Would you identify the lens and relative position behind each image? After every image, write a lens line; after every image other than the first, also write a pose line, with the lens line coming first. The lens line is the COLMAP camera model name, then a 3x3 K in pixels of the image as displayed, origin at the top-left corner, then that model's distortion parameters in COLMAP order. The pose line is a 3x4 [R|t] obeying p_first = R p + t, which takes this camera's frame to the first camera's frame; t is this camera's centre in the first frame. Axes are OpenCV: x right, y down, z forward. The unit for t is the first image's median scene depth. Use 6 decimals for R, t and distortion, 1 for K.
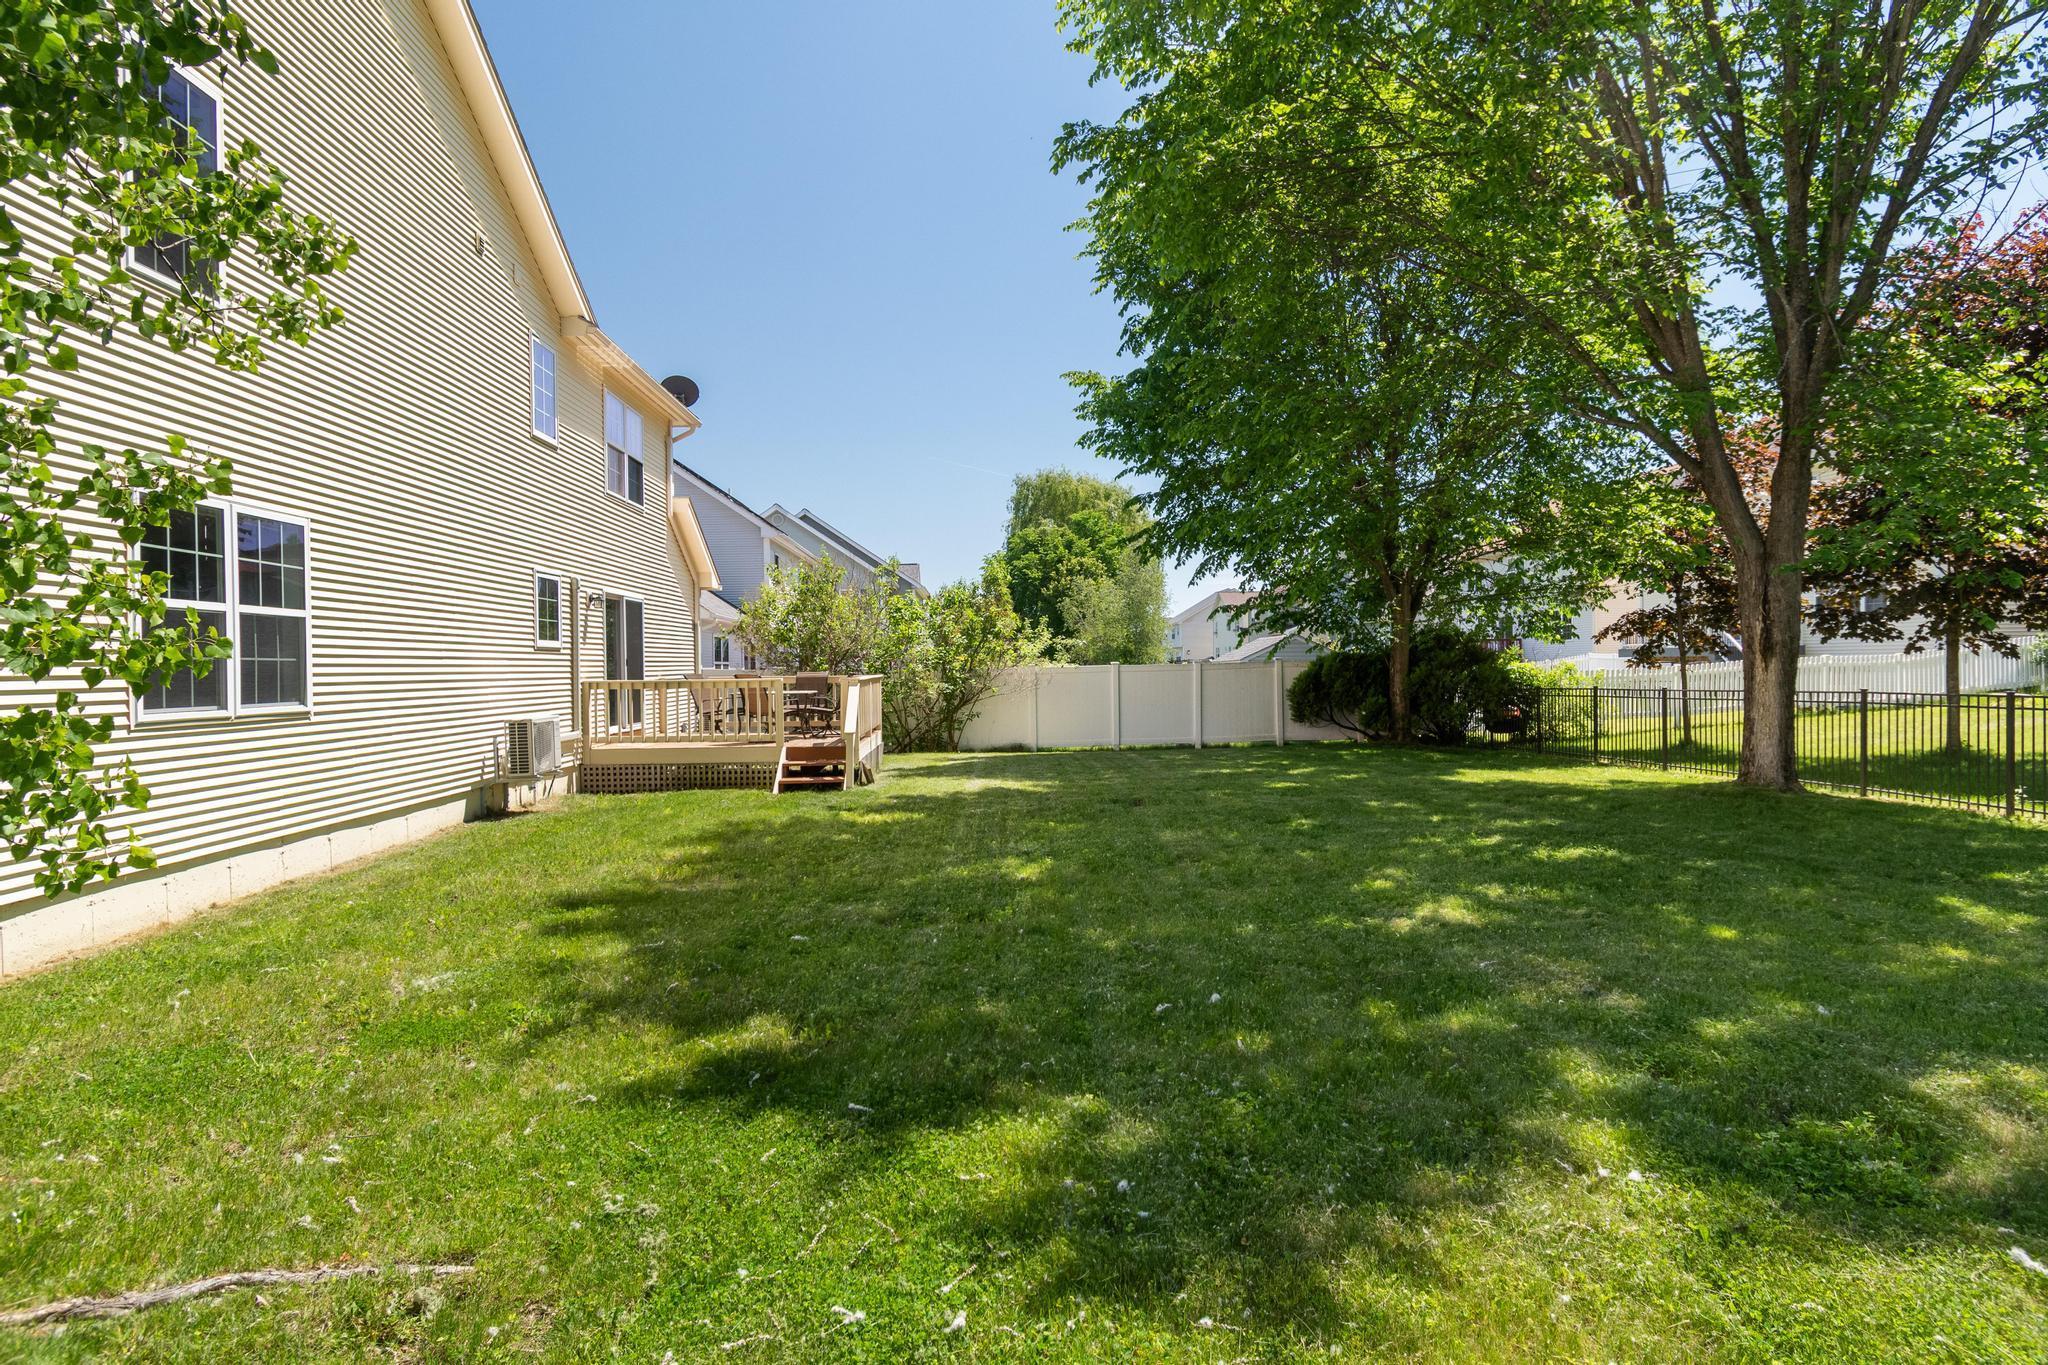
lens RADIAL K [[1108.8, 0, 1042.1], [0, 1108.8, 676.3], [0, 0, 1]] dist [-0.000337, -0.000581]
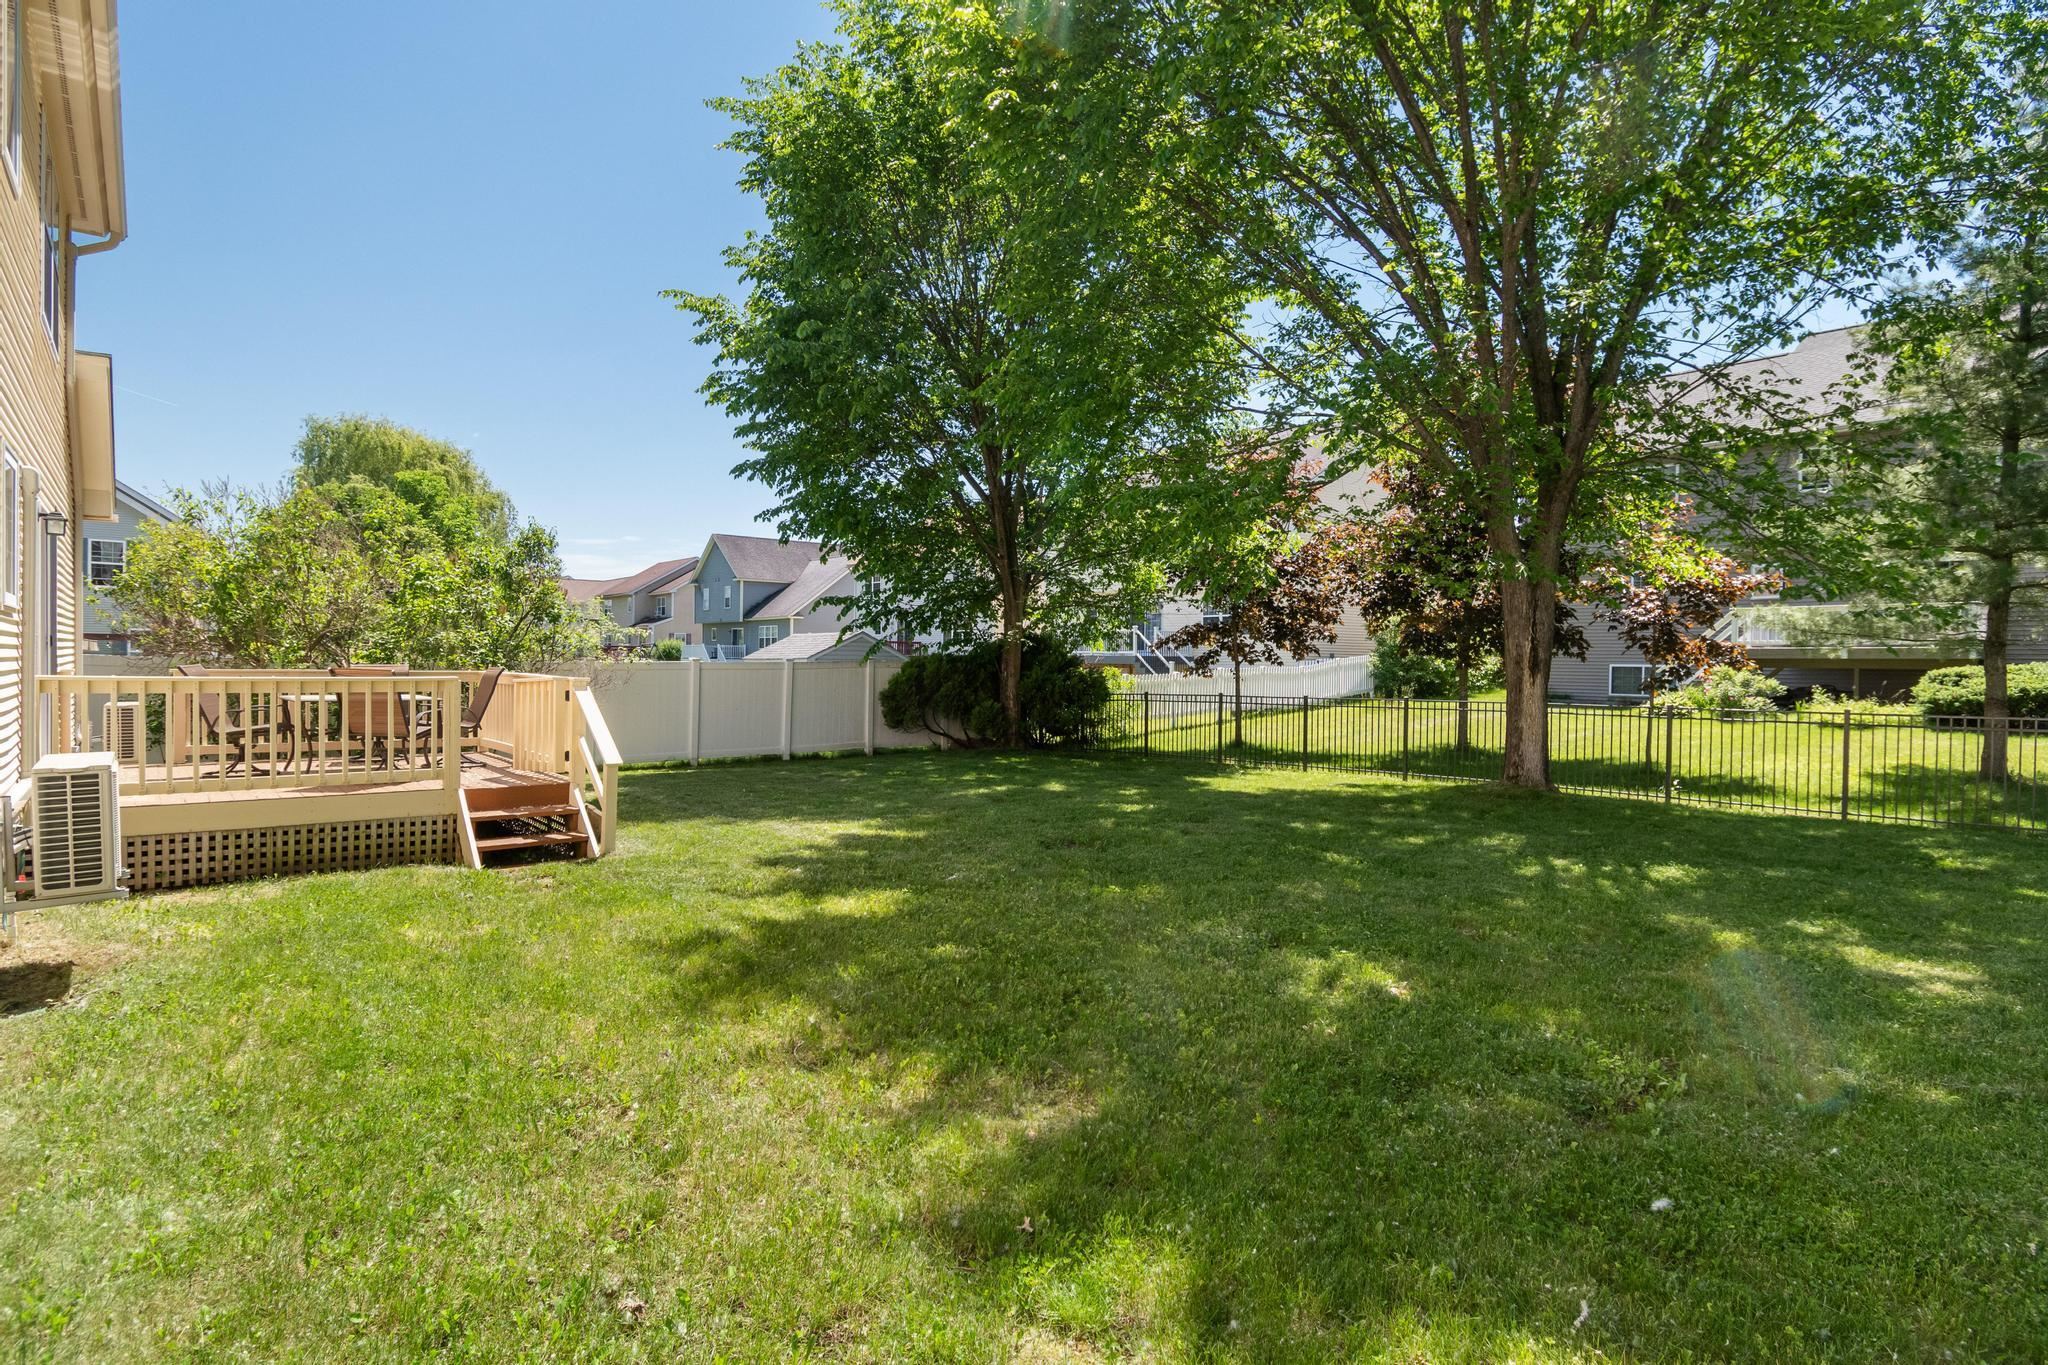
lens RADIAL K [[1073.6, 0, 1024.0], [0, 1073.6, 682.5], [0, 0, 1]] dist [0.000368, -0.002433]
pose [[0.803736, 0.008814, 0.594921, -0.223283], [-0.015259, 0.999867, 0.005802, -0.003214], [-0.594791, -0.013741, 0.803763, 0.224705]]
